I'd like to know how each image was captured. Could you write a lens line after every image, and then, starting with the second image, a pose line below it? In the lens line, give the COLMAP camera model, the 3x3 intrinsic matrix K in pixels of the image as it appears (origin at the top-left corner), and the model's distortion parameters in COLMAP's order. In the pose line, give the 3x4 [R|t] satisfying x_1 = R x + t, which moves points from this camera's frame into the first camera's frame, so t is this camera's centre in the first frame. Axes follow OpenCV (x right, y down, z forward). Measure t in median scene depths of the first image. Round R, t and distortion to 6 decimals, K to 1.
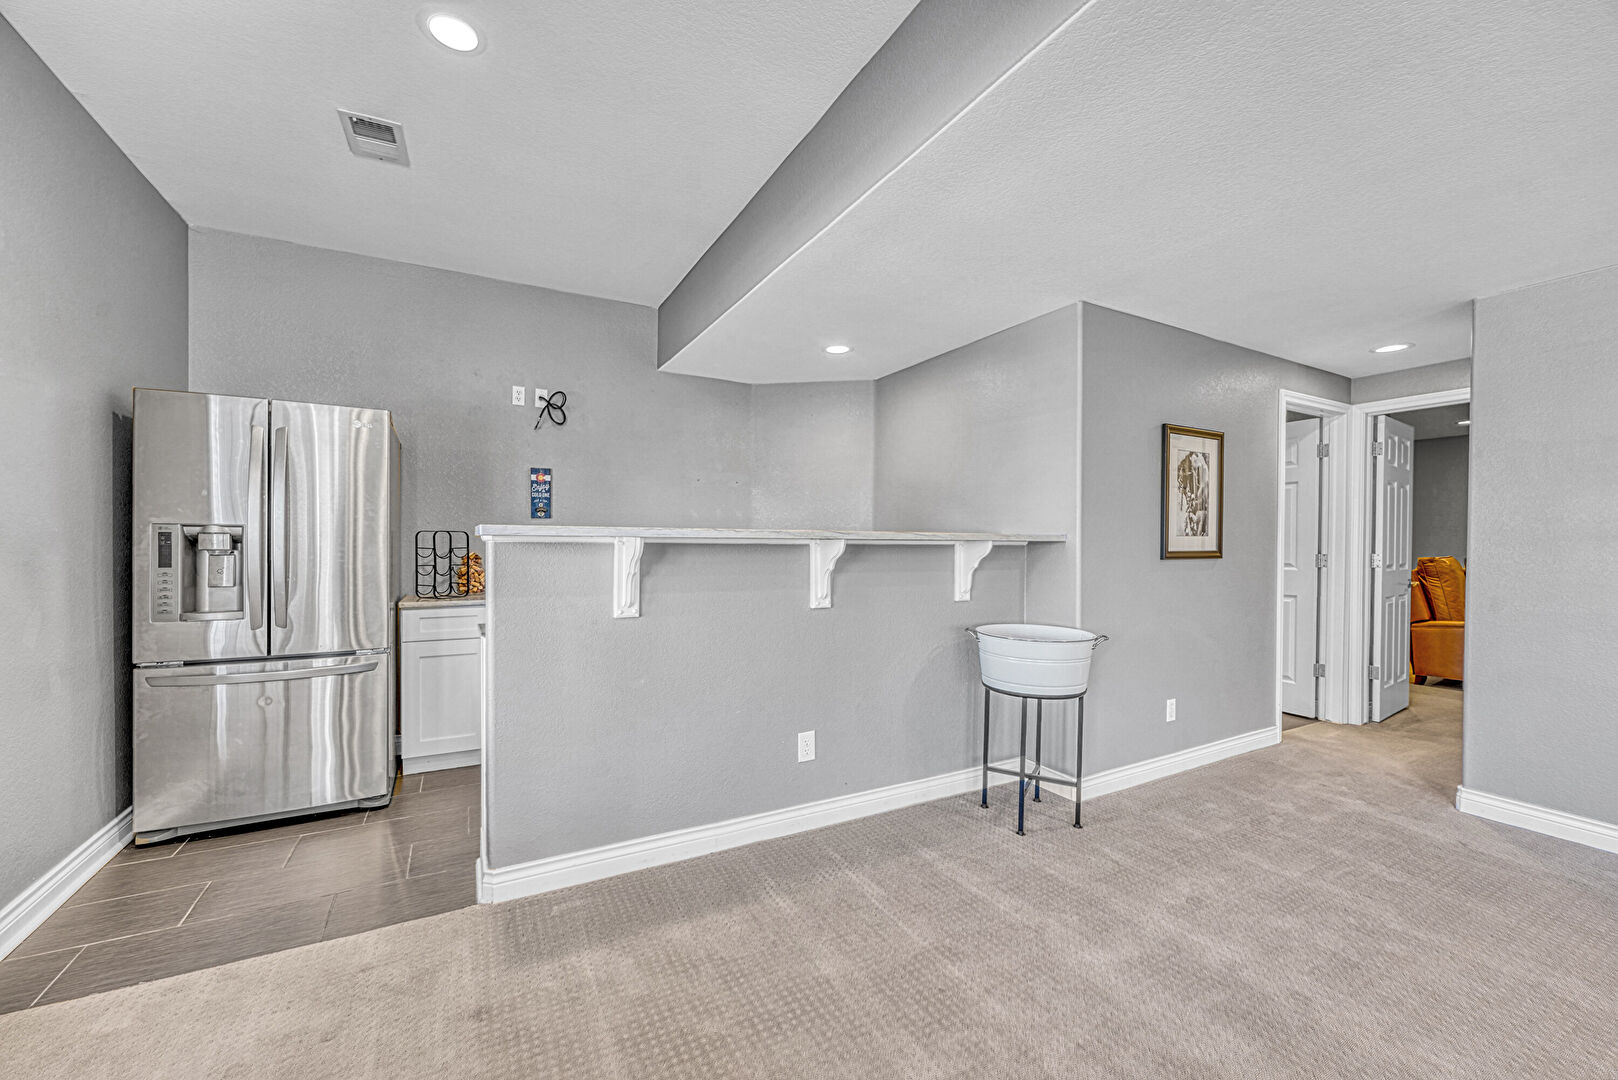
lens RADIAL K [[644.4, 0, 806.4], [0, 644.4, 546.3], [0, 0, 1]] dist [-0.000712, 0.000682]
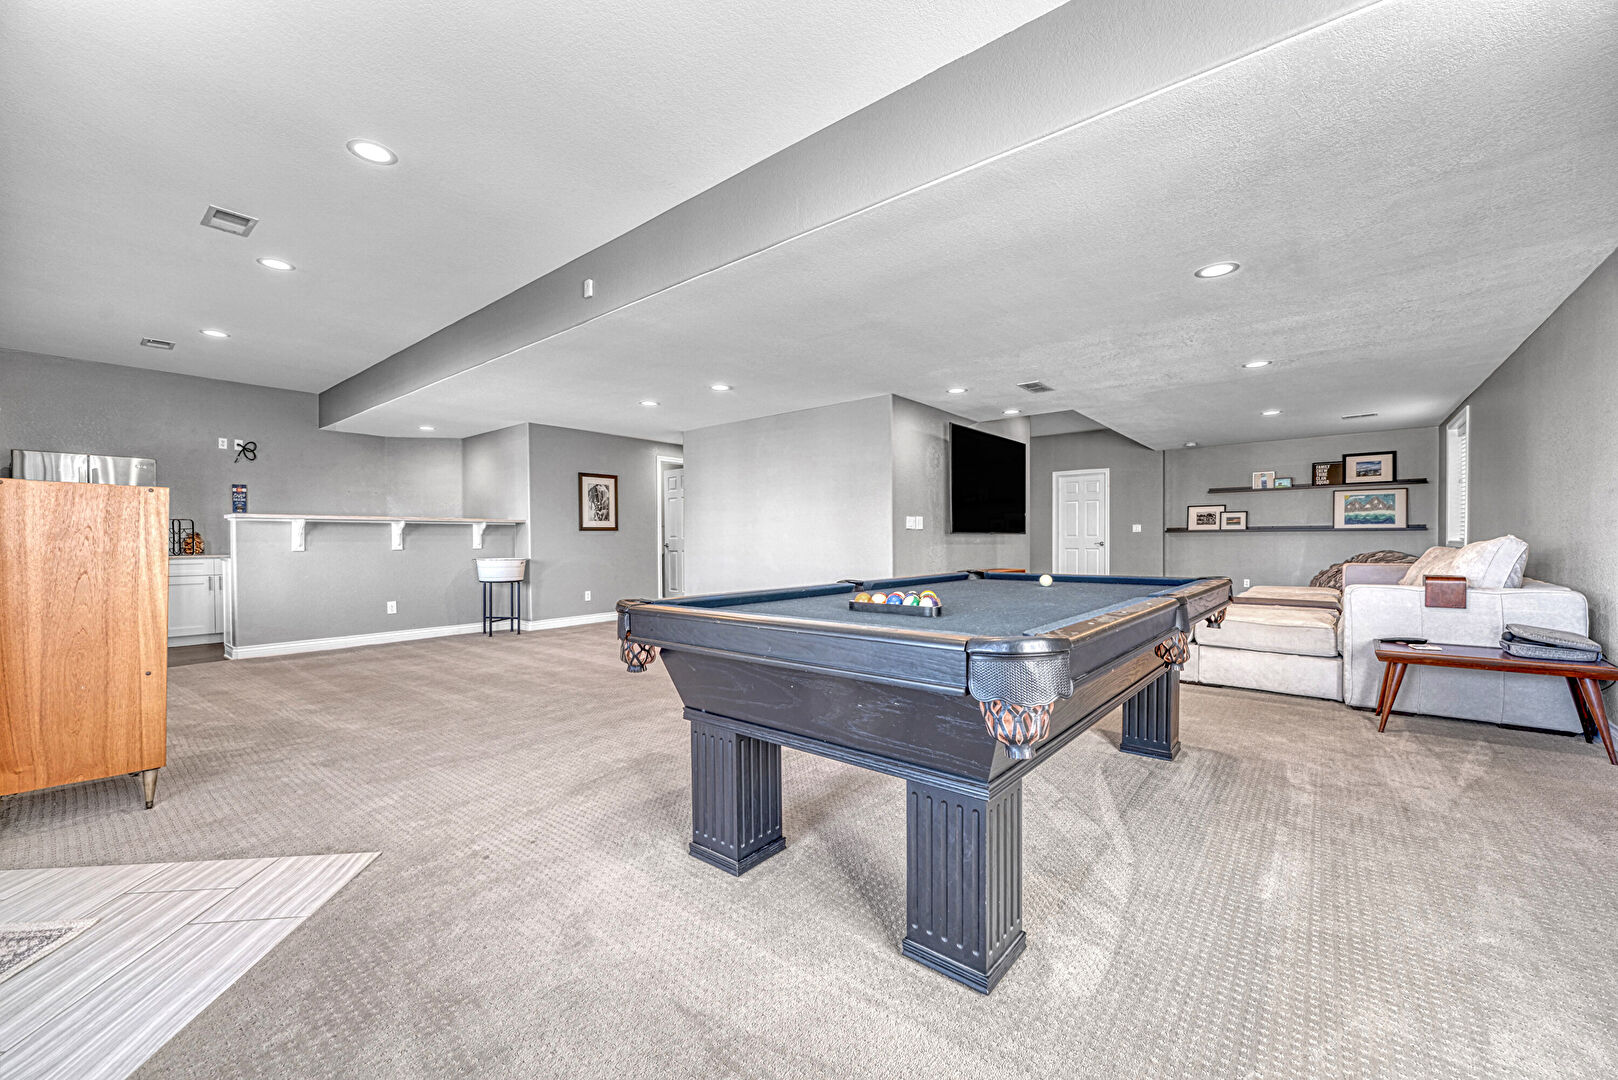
lens RADIAL K [[644.4, 0, 806.4], [0, 644.4, 546.3], [0, 0, 1]] dist [-0.000712, 0.000682]
pose [[0.925482, -0.017483, 0.378387, 0.412697], [0.017046, 0.999845, 0.004504, 0.077678], [-0.378407, 0.002282, 0.925636, -1.417997]]
